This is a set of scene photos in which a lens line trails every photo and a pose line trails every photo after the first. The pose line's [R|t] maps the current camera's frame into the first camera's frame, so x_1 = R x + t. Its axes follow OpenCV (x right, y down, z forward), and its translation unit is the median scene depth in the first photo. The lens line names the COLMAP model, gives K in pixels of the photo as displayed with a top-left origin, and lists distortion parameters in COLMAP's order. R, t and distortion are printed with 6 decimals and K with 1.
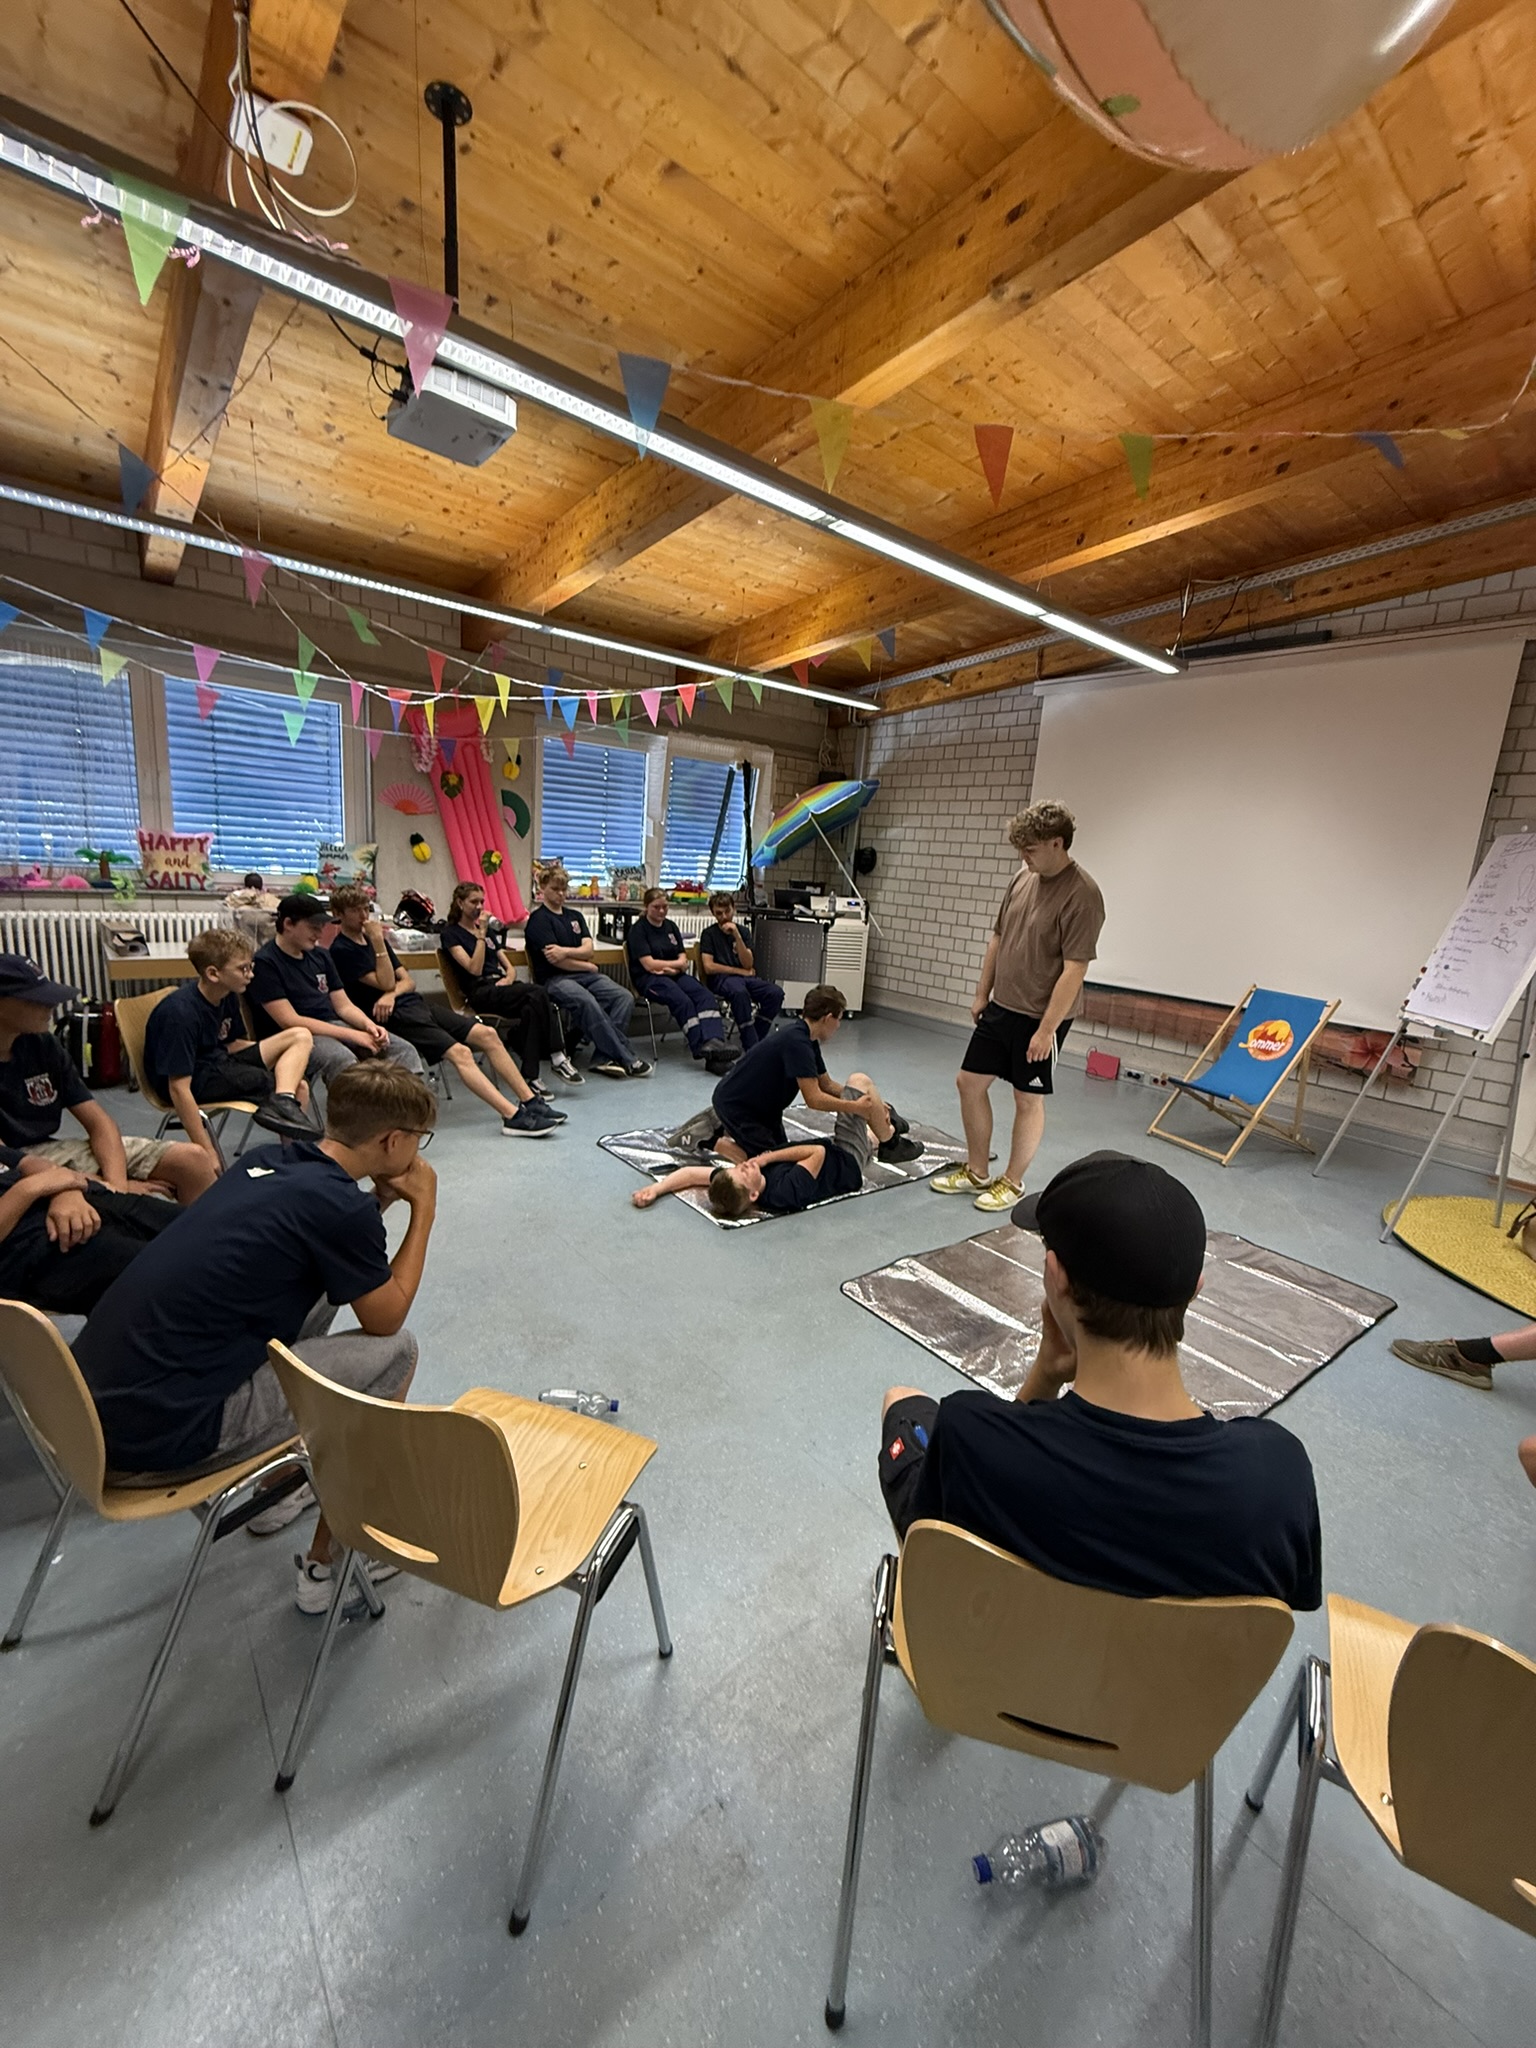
lens RADIAL K [[818.0, 0, 768.0], [0, 818.0, 1024.0], [0, 0, 1]] dist [0.000181, 0.000000]
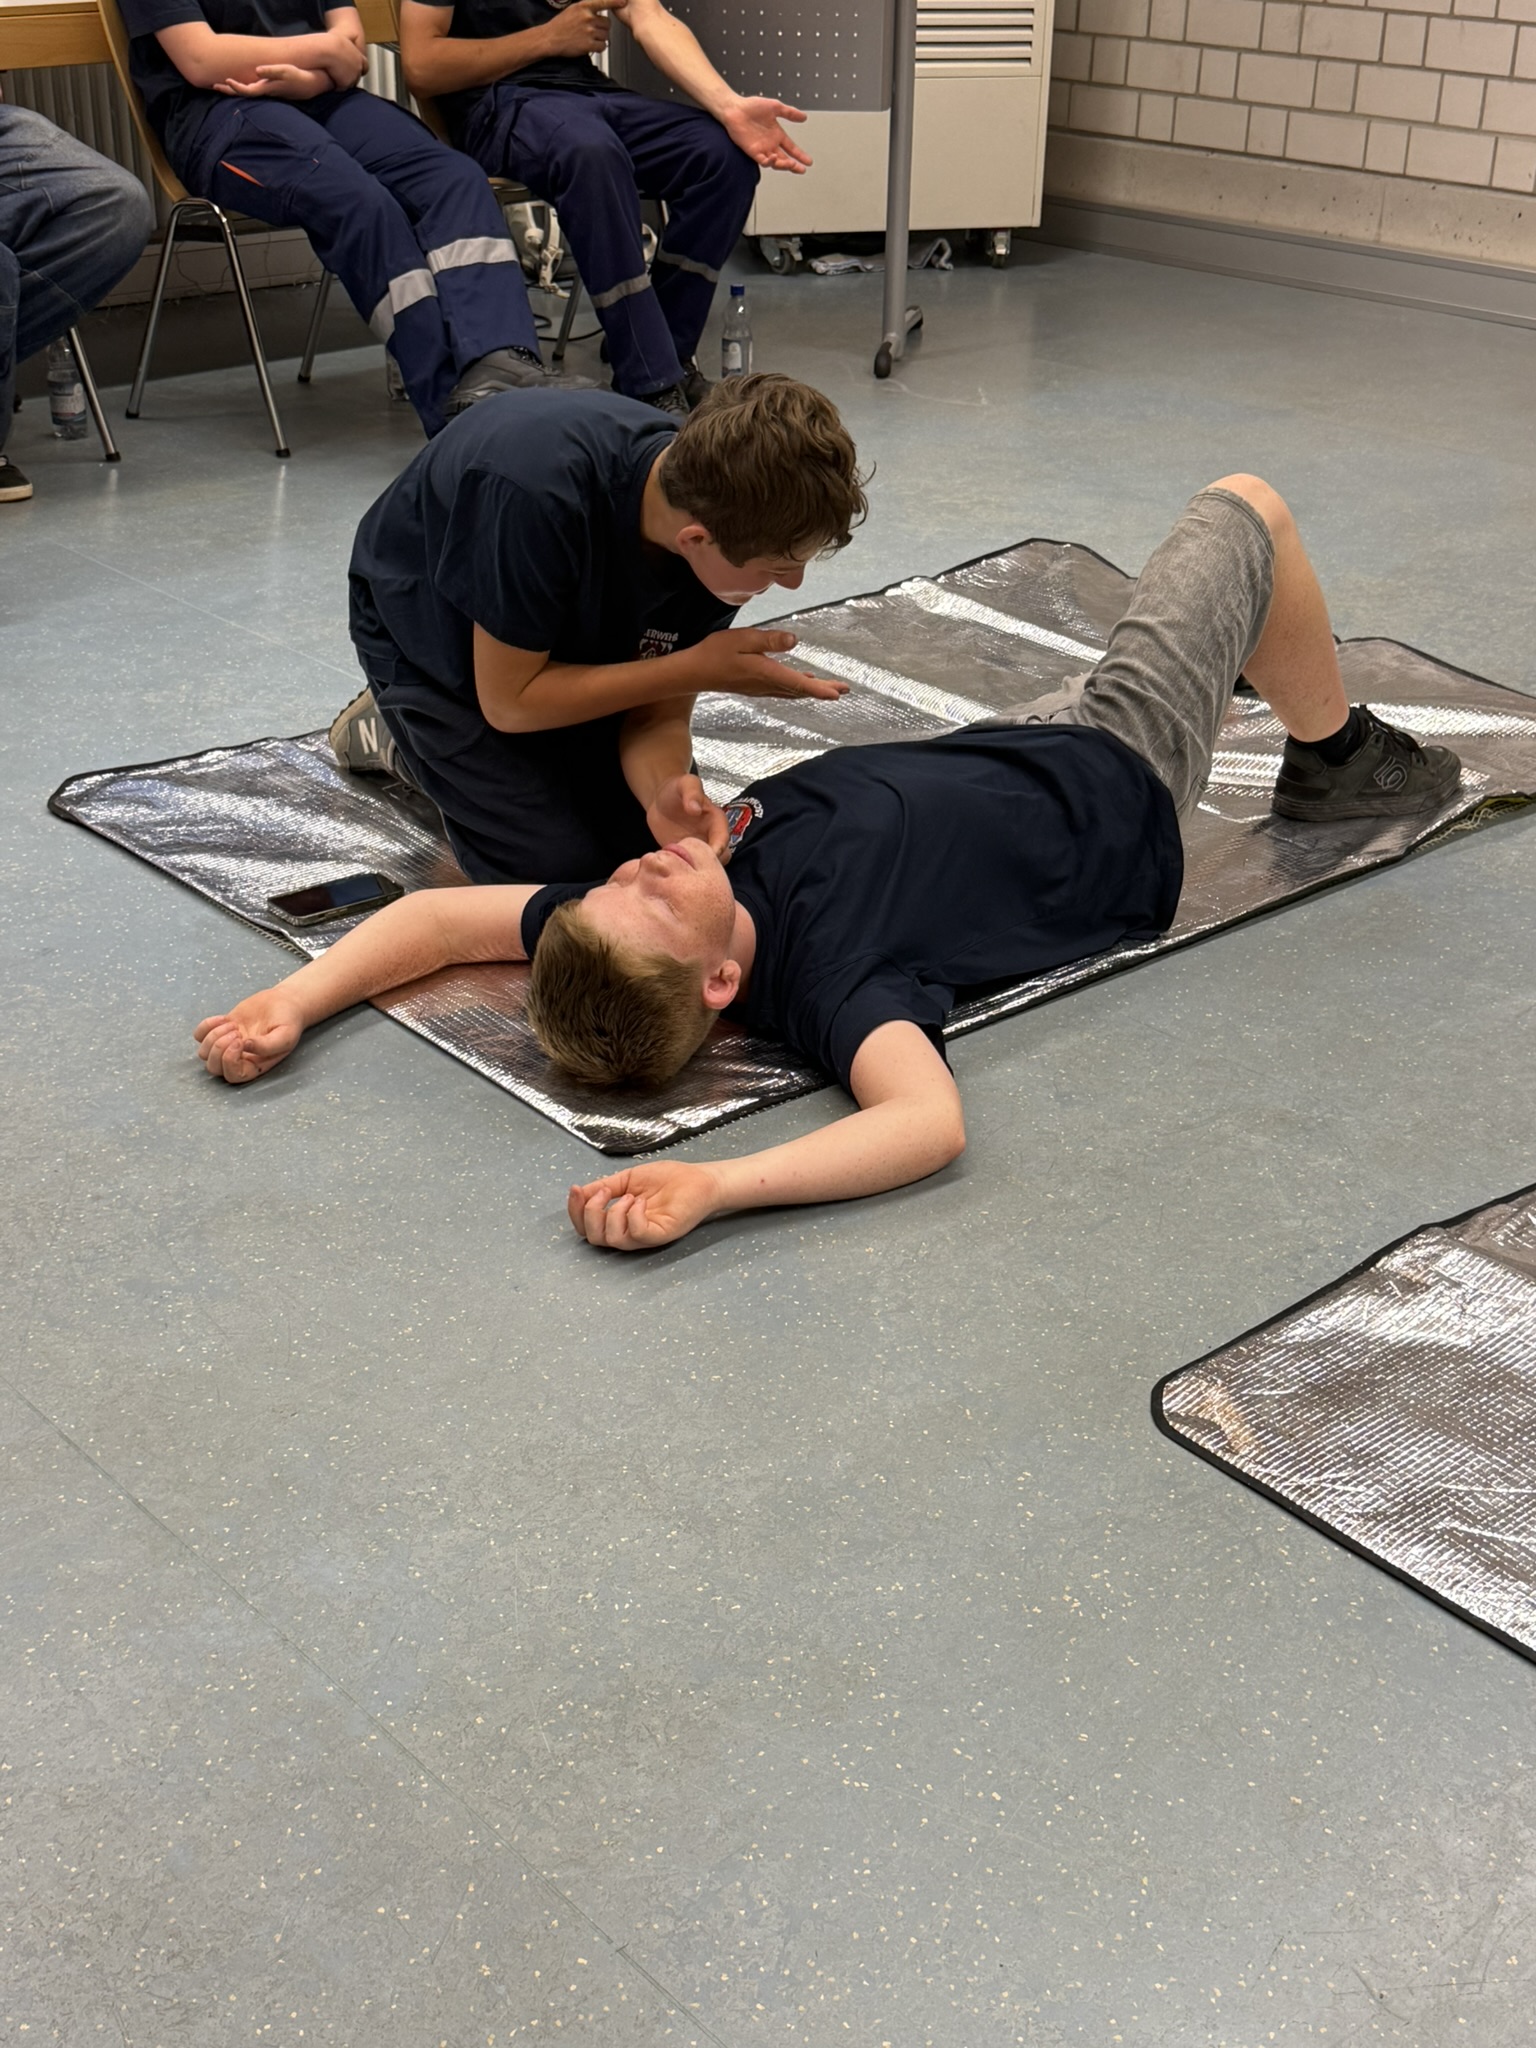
lens RADIAL K [[2548.5, 0, 768.0], [0, 2548.5, 1024.0], [0, 0, 1]] dist [0.003582, -0.003933]
pose [[0.997399, -0.070881, 0.013060, -0.008854], [0.065002, 0.962921, 0.261836, 0.017631], [-0.031135, -0.260306, 0.965024, 0.189121]]
